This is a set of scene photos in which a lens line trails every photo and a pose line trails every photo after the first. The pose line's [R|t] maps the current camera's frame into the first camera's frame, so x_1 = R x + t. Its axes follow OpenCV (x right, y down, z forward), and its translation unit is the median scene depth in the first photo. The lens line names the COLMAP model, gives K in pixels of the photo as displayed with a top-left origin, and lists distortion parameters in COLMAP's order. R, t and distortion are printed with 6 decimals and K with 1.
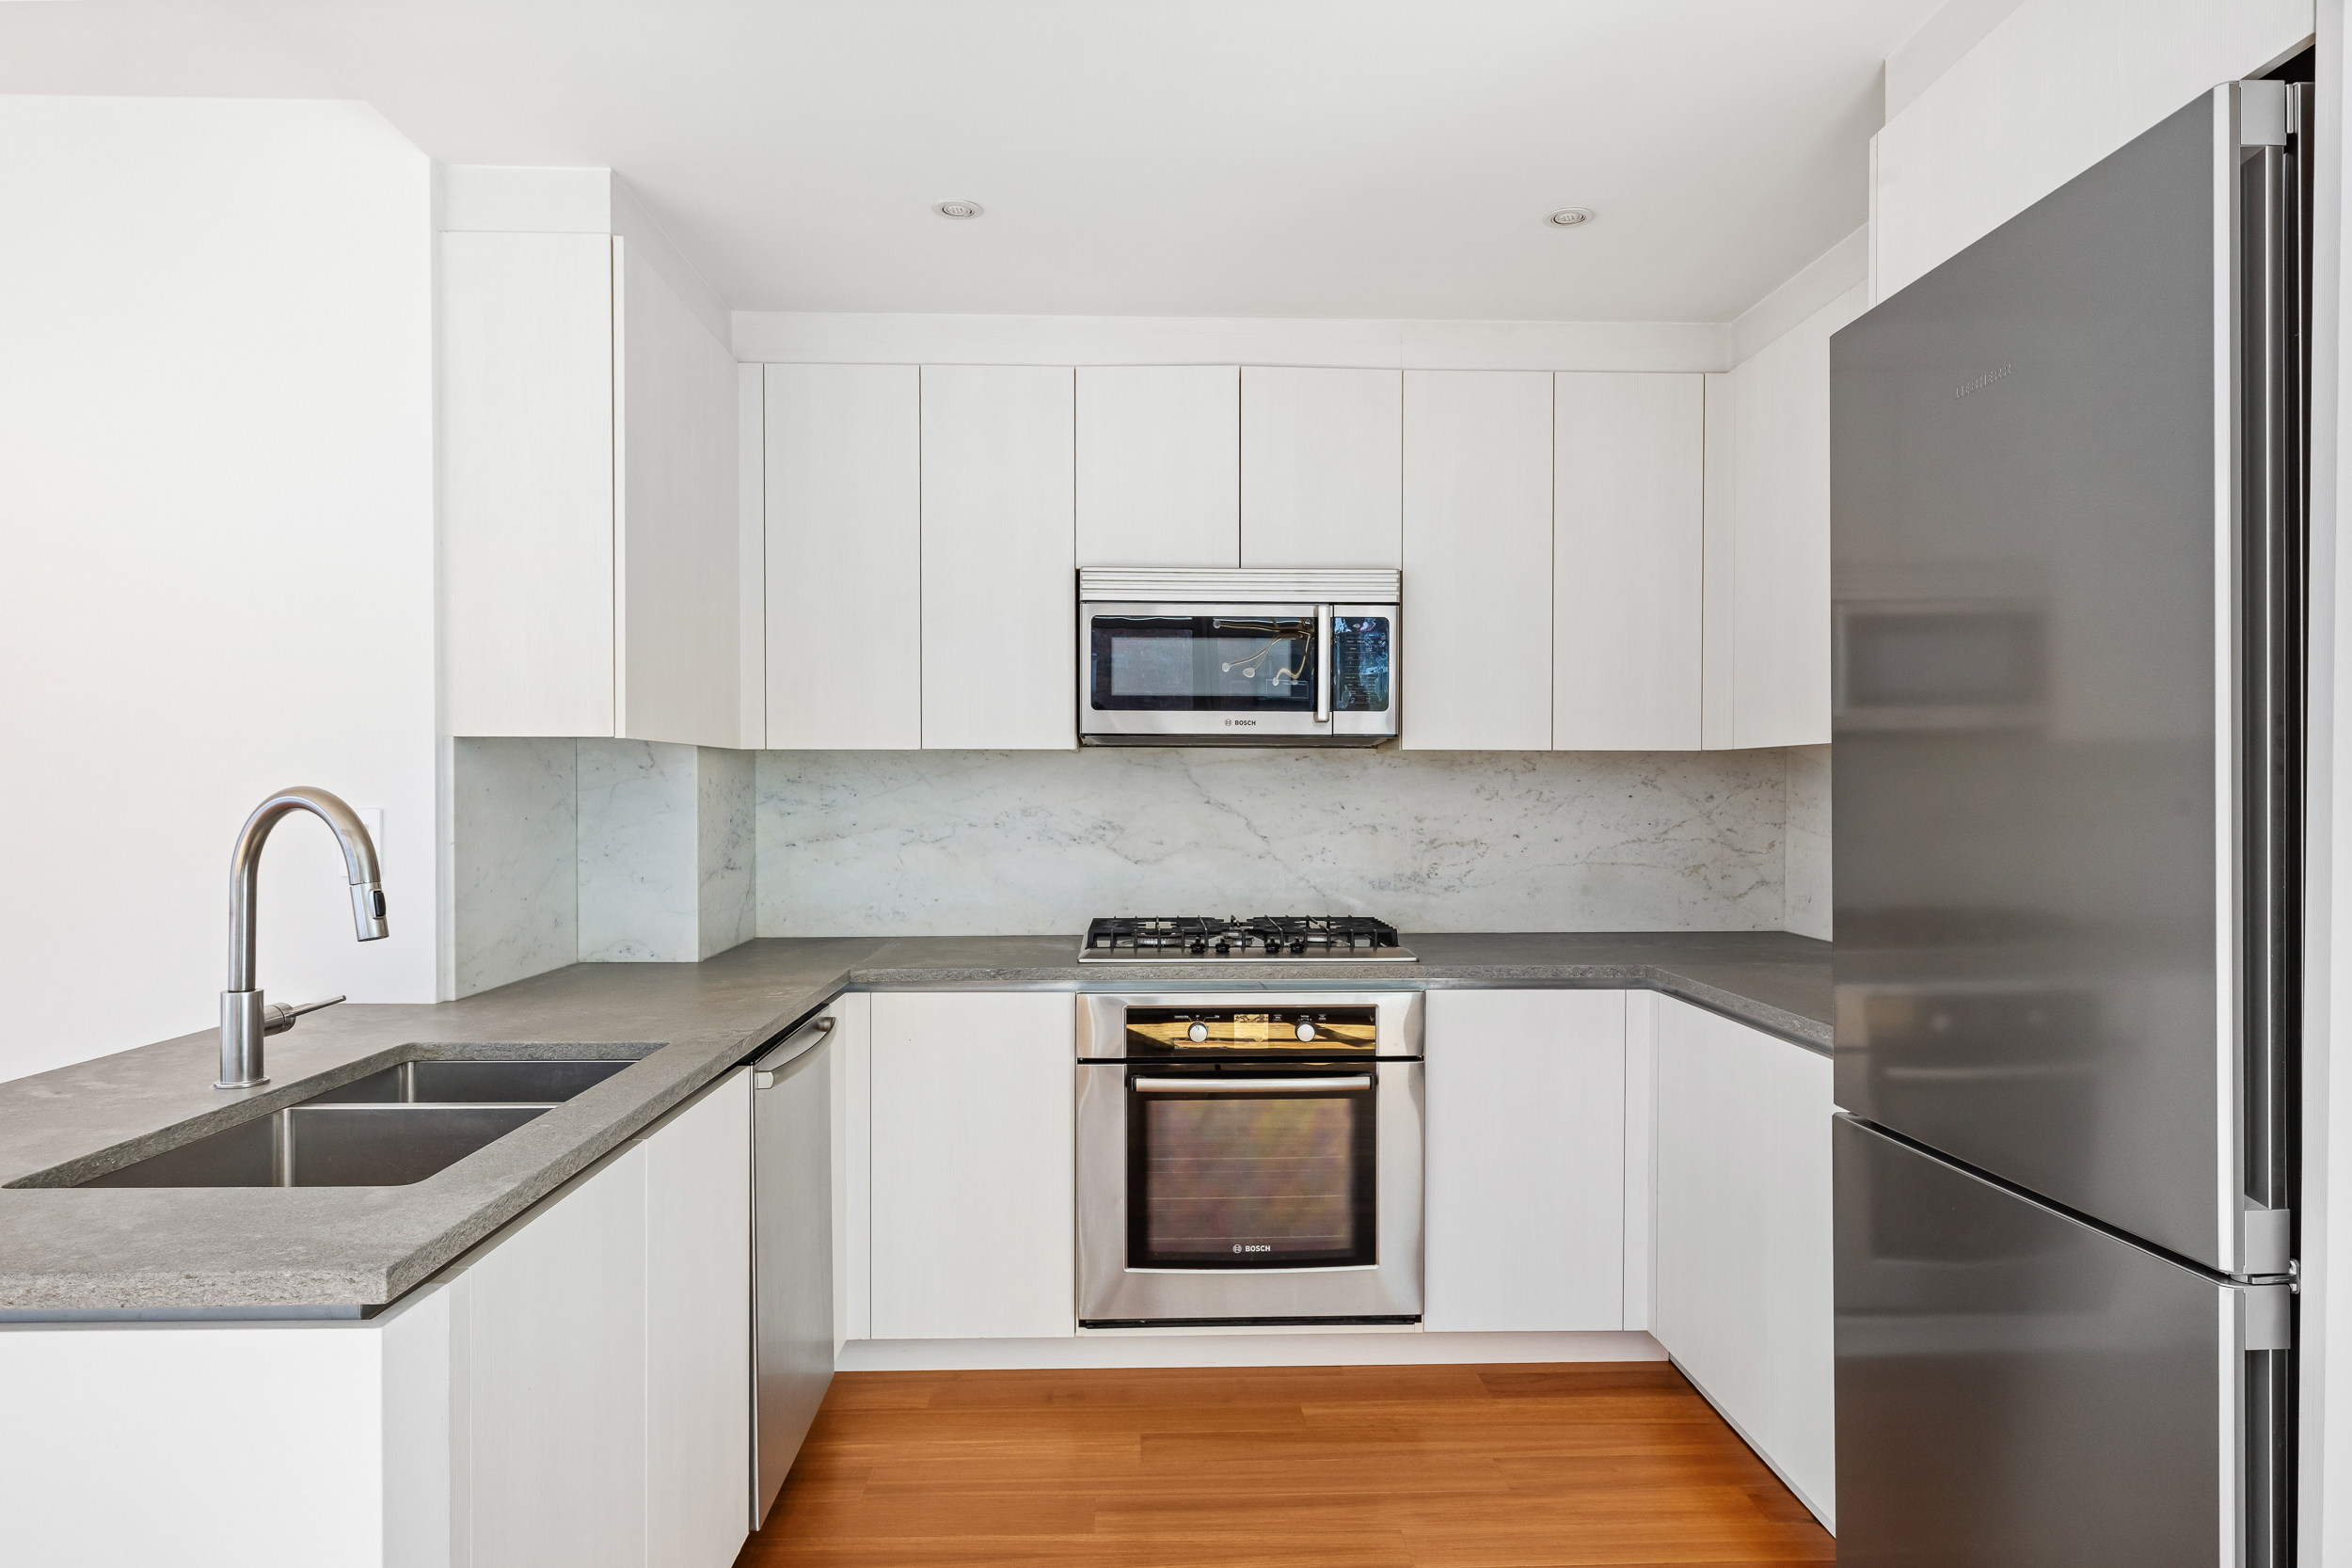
lens RADIAL K [[1340.3, 0, 1170.8], [0, 1340.3, 808.0], [0, 0, 1]] dist [0.002517, 0.002330]
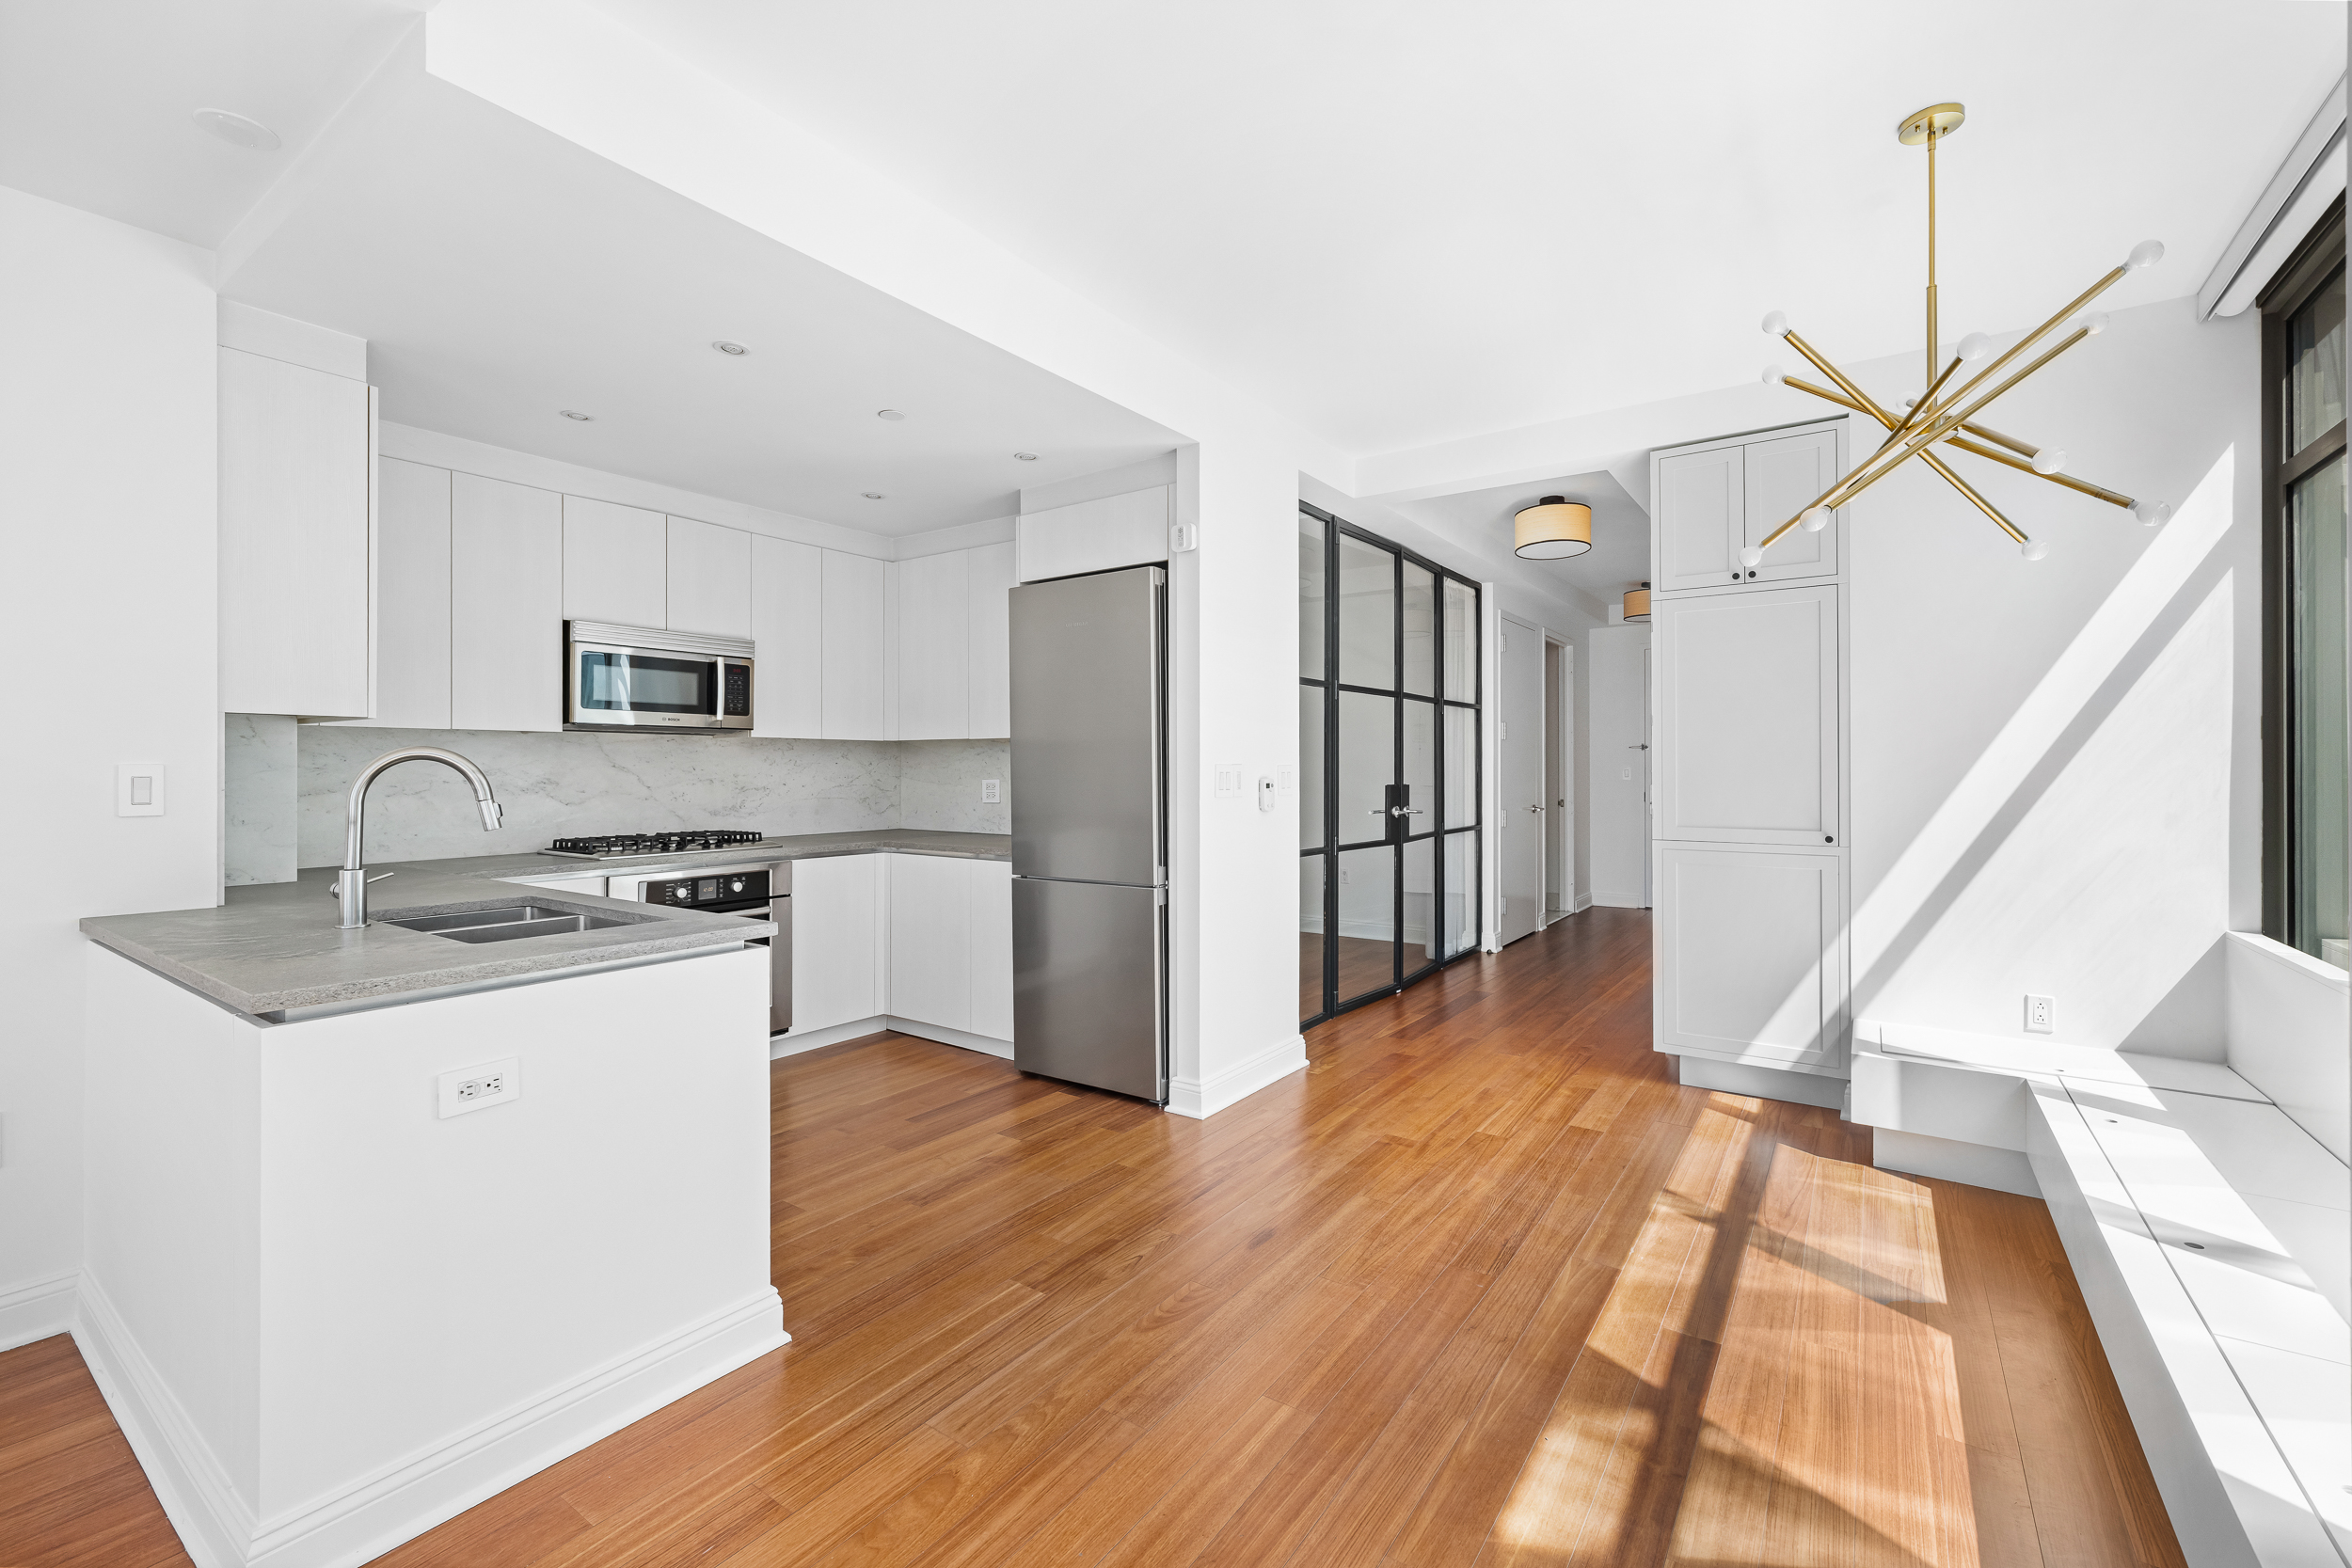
lens RADIAL K [[993.0, 0, 1169.8], [0, 993.0, 764.2], [0, 0, 1]] dist [0.000502, 0.001519]
pose [[0.604690, 0.001628, 0.796459, -0.583278], [0.013045, 0.999844, -0.011948, 0.018665], [-0.796354, 0.017615, 0.604574, -0.294599]]
